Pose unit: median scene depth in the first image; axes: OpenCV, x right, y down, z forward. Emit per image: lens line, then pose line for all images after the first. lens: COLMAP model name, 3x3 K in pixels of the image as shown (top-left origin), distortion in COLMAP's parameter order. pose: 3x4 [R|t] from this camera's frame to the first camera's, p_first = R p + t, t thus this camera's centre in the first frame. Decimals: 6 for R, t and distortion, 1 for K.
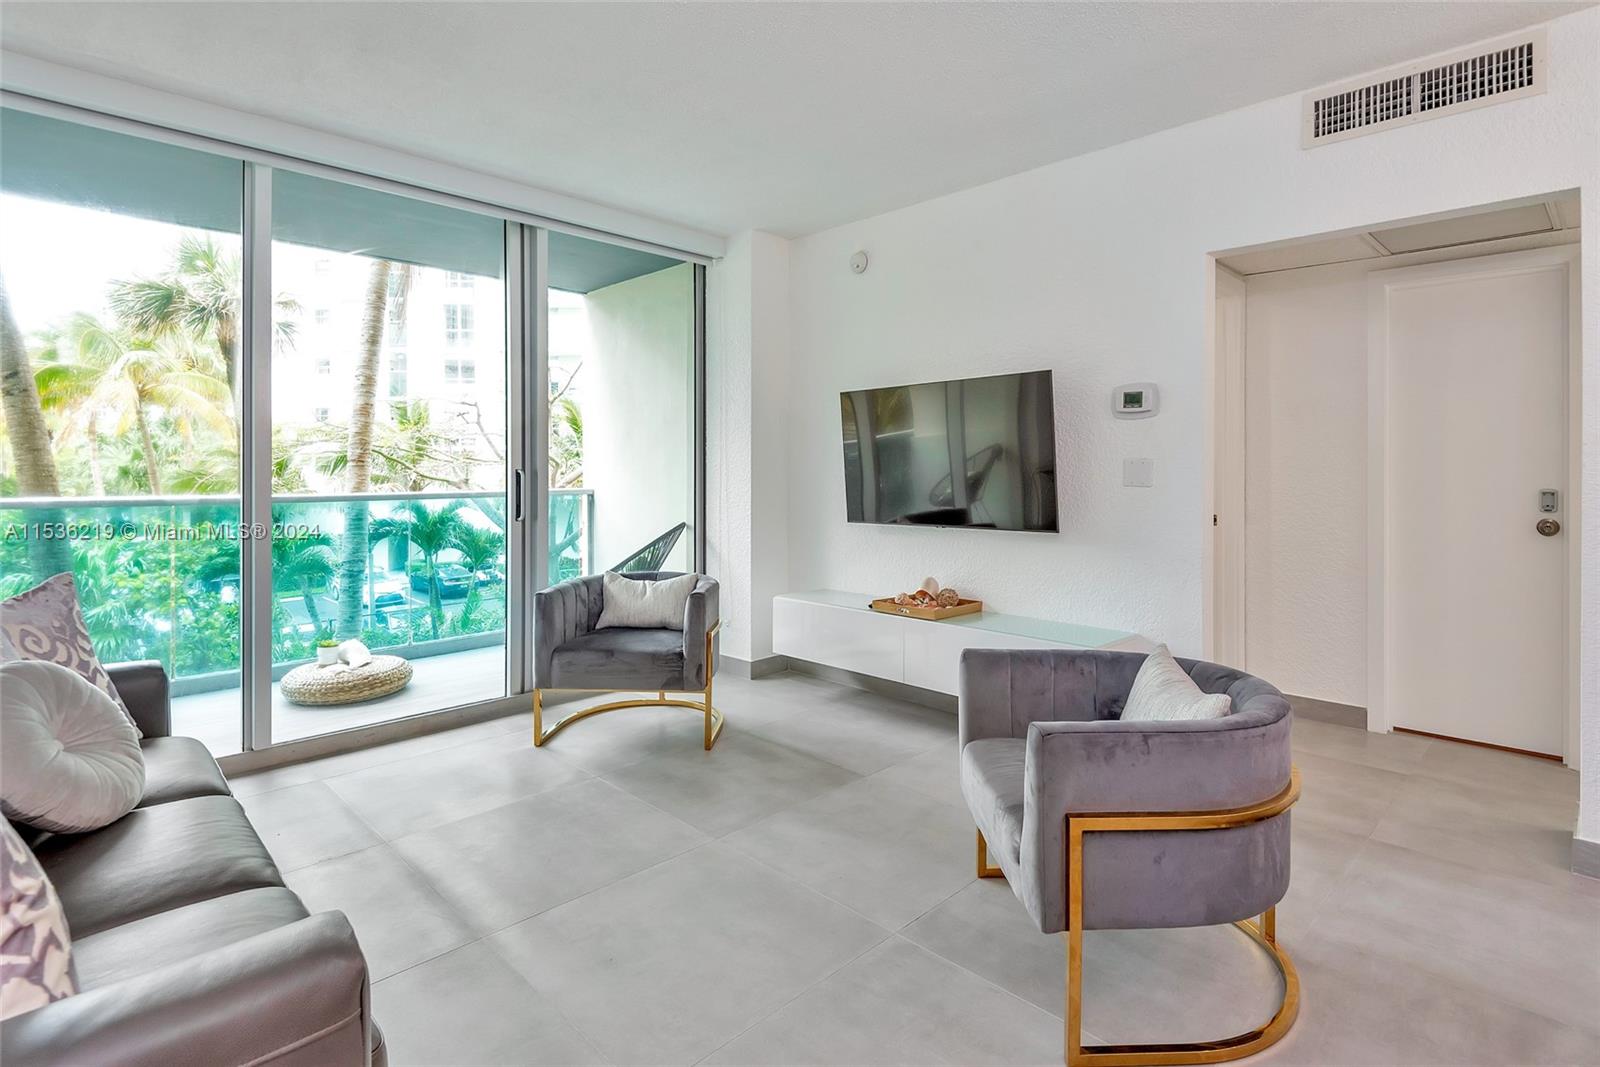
lens RADIAL K [[794.6, 0, 862.5], [0, 794.6, 475.7], [0, 0, 1]] dist [-0.001240, -0.014933]
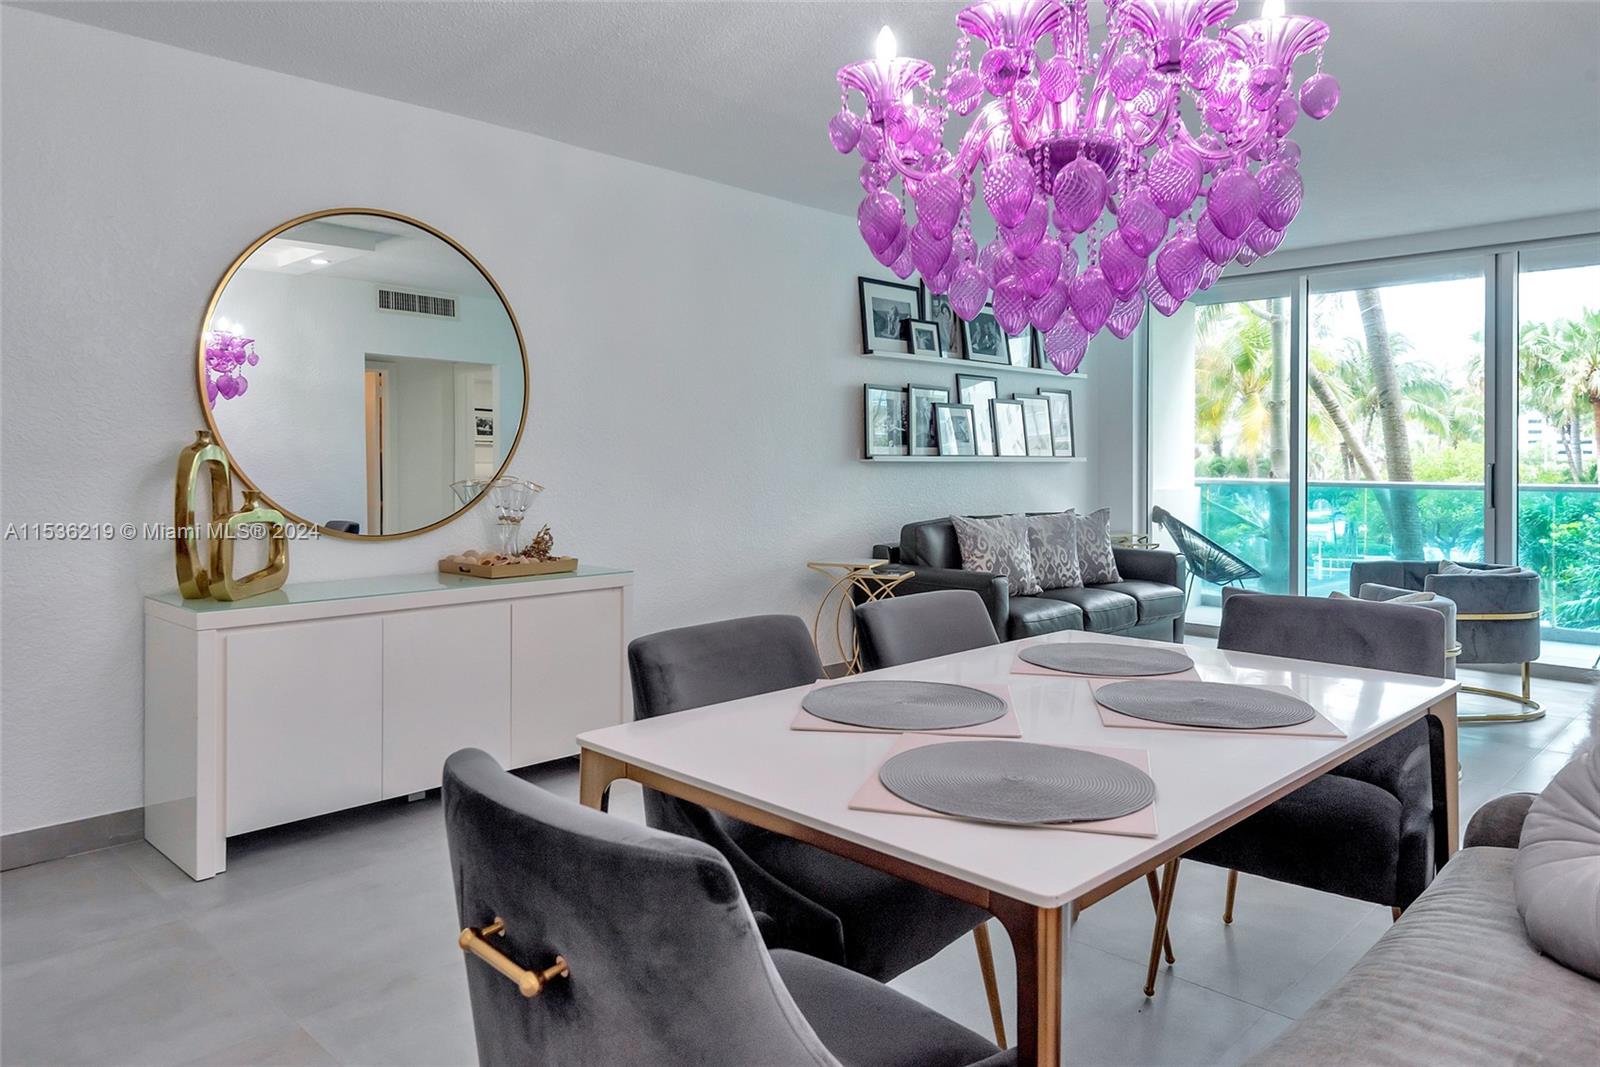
lens RADIAL K [[1051.4, 0, 798.7], [0, 1051.4, 457.7], [0, 0, 1]] dist [0.002918, -0.005091]
pose [[-0.026605, -0.000334, -0.999646, 1.063430], [-0.011398, 0.999935, -0.000030, -0.005520], [0.999581, 0.011394, -0.026607, 0.018912]]
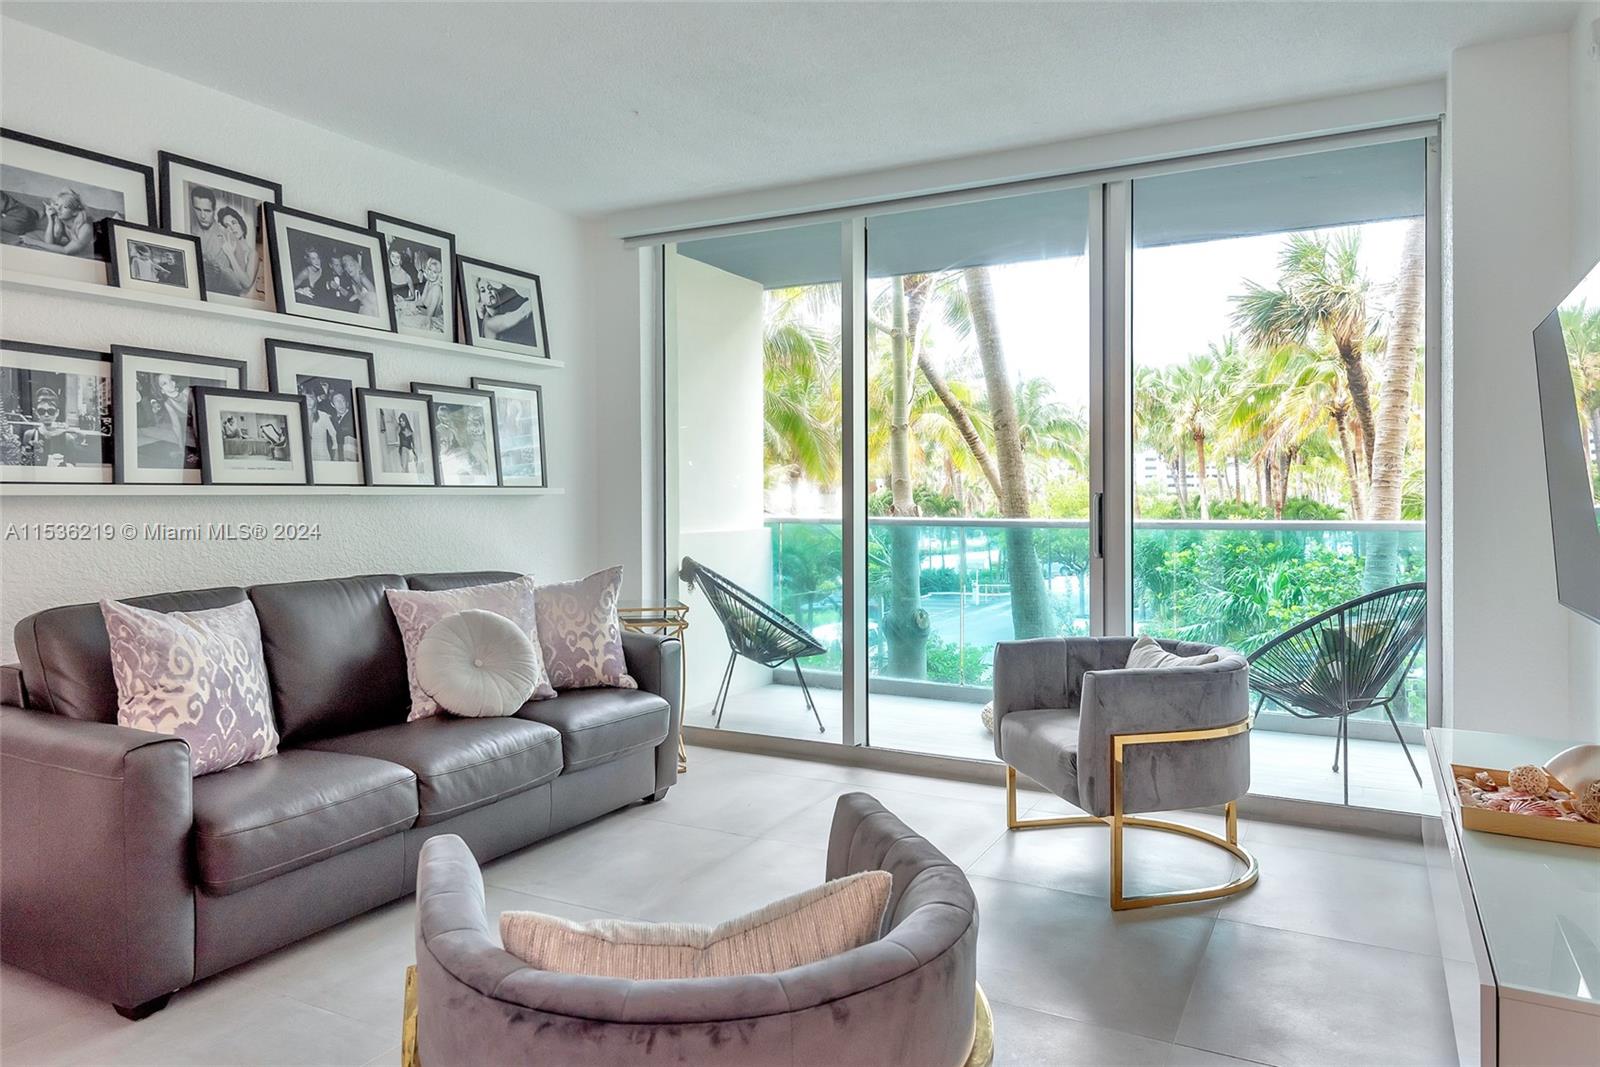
lens RADIAL K [[1045.1, 0, 794.4], [0, 1045.1, 501.3], [0, 0, 1]] dist [0.020028, -0.002096]
pose [[0.253435, 0.006120, -0.967333, 0.475064], [-0.004401, 0.999977, 0.005174, -0.004129], [0.967342, 0.002946, 0.253456, 0.401550]]
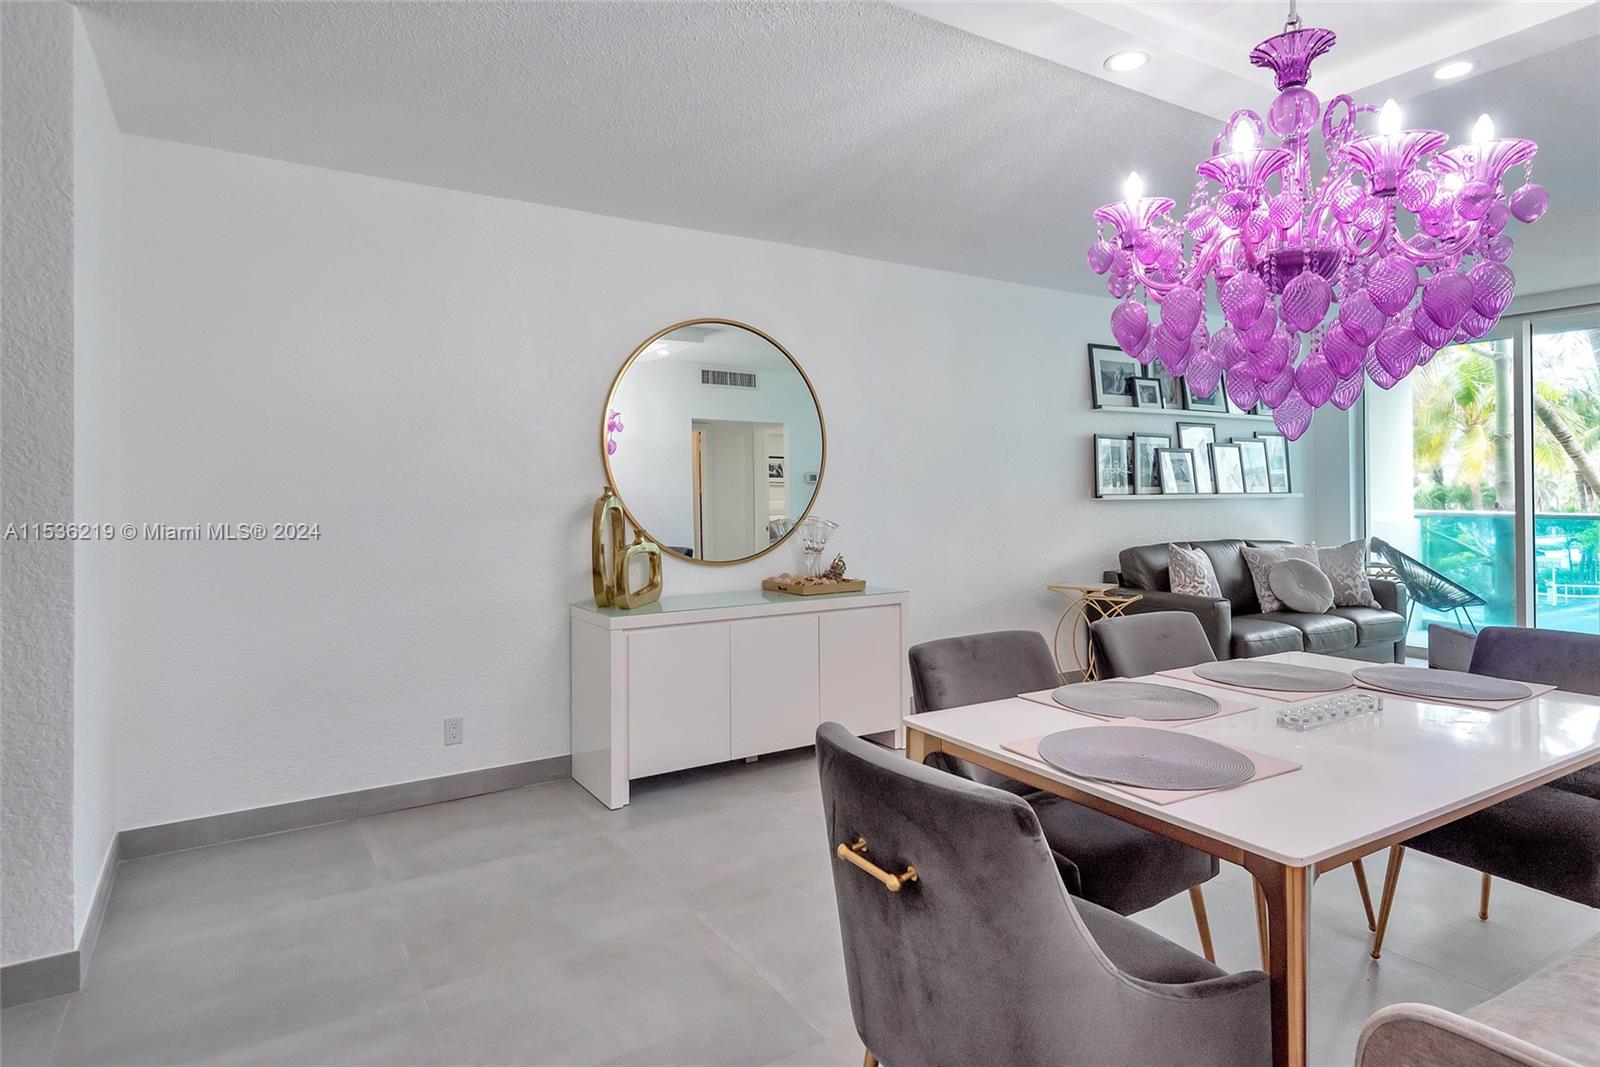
lens RADIAL K [[897.9, 0, 811.1], [0, 897.9, 490.6], [0, 0, 1]] dist [0.025440, -0.013031]
pose [[-0.252182, 0.000487, -0.967680, 1.137364], [-0.001412, 0.999999, 0.000871, -0.016806], [0.967679, 0.001586, -0.252181, -0.004934]]
